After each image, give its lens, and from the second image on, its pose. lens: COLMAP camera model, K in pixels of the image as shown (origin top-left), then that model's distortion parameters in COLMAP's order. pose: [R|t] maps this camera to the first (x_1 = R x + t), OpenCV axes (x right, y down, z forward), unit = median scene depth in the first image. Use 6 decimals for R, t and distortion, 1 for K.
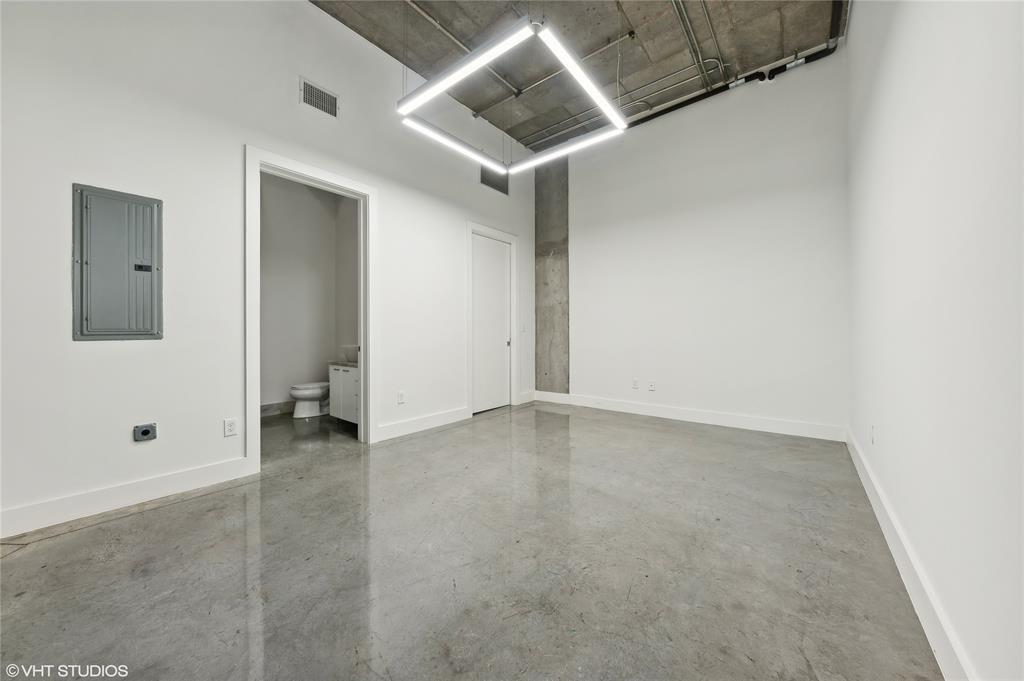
lens RADIAL K [[363.5, 0, 504.0], [0, 363.5, 332.1], [0, 0, 1]] dist [-0.000701, -0.000024]
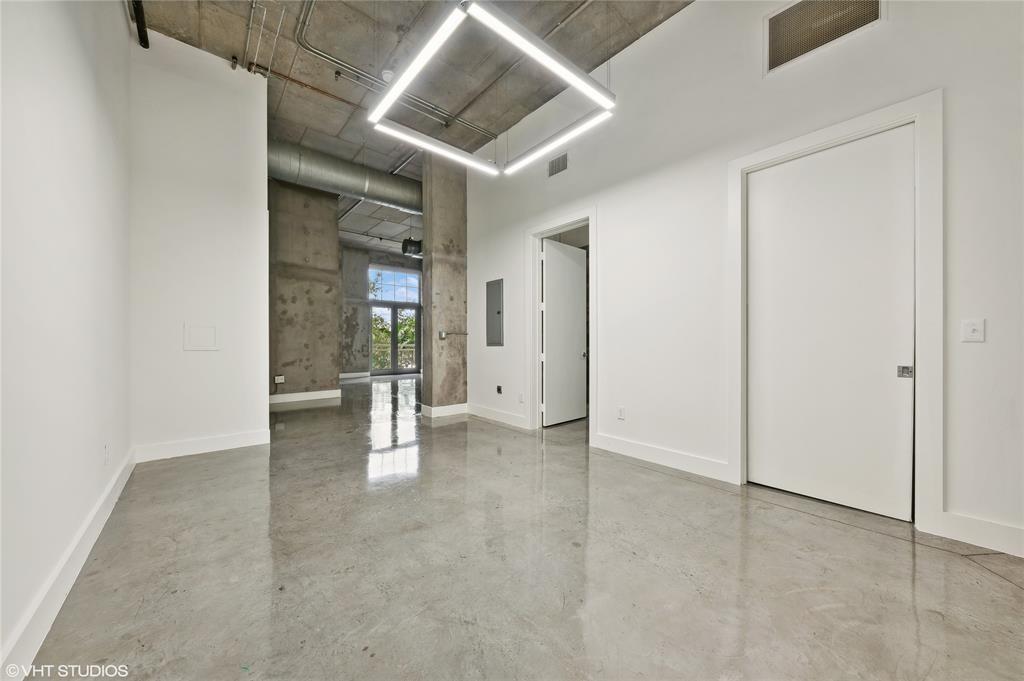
lens RADIAL K [[363.5, 0, 506.1], [0, 363.5, 345.4], [0, 0, 1]] dist [-0.000701, -0.000024]
pose [[-0.188866, 0.009617, -0.981956, 1.124089], [0.002312, 0.999954, 0.009349, -0.004442], [0.982000, -0.000505, -0.188880, 1.450683]]
